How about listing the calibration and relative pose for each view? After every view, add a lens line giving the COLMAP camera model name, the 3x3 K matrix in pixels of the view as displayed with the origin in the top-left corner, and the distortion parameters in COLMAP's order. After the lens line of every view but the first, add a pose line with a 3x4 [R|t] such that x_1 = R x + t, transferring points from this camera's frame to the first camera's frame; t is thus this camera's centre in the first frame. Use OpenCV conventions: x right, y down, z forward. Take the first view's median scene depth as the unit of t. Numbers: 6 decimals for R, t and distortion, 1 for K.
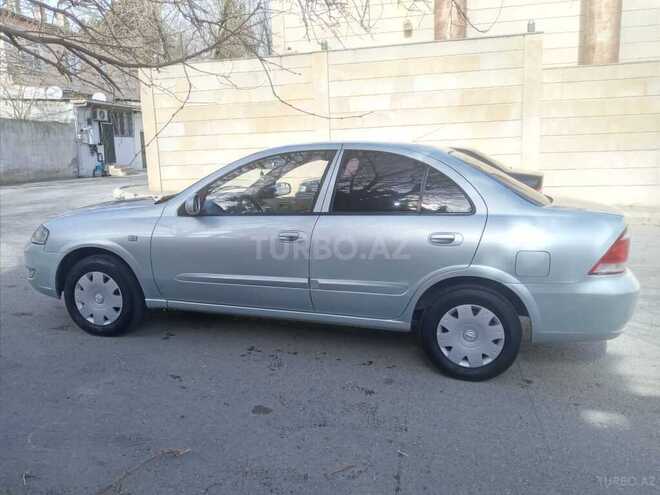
lens RADIAL K [[523.7, 0, 325.2], [0, 523.7, 252.5], [0, 0, 1]] dist [0.020142, -0.045040]
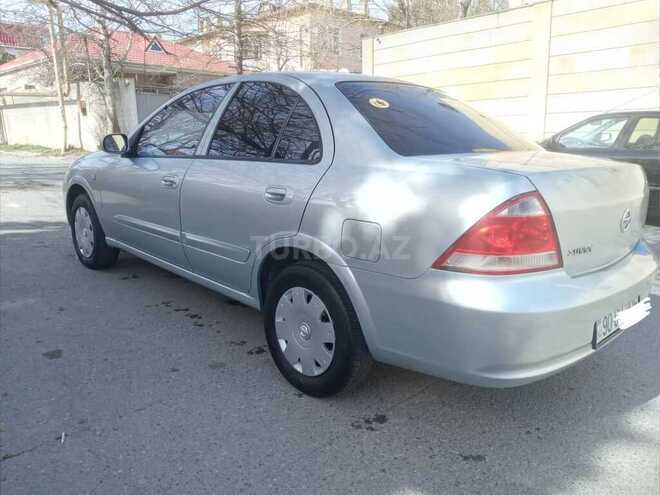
lens RADIAL K [[523.7, 0, 329.7], [0, 523.7, 249.9], [0, 0, 1]] dist [0.020142, -0.045040]
pose [[0.843761, 0.130697, -0.520563, 0.675817], [-0.115906, 0.991383, 0.061037, -0.001151], [0.524055, 0.008835, 0.851639, 0.403259]]
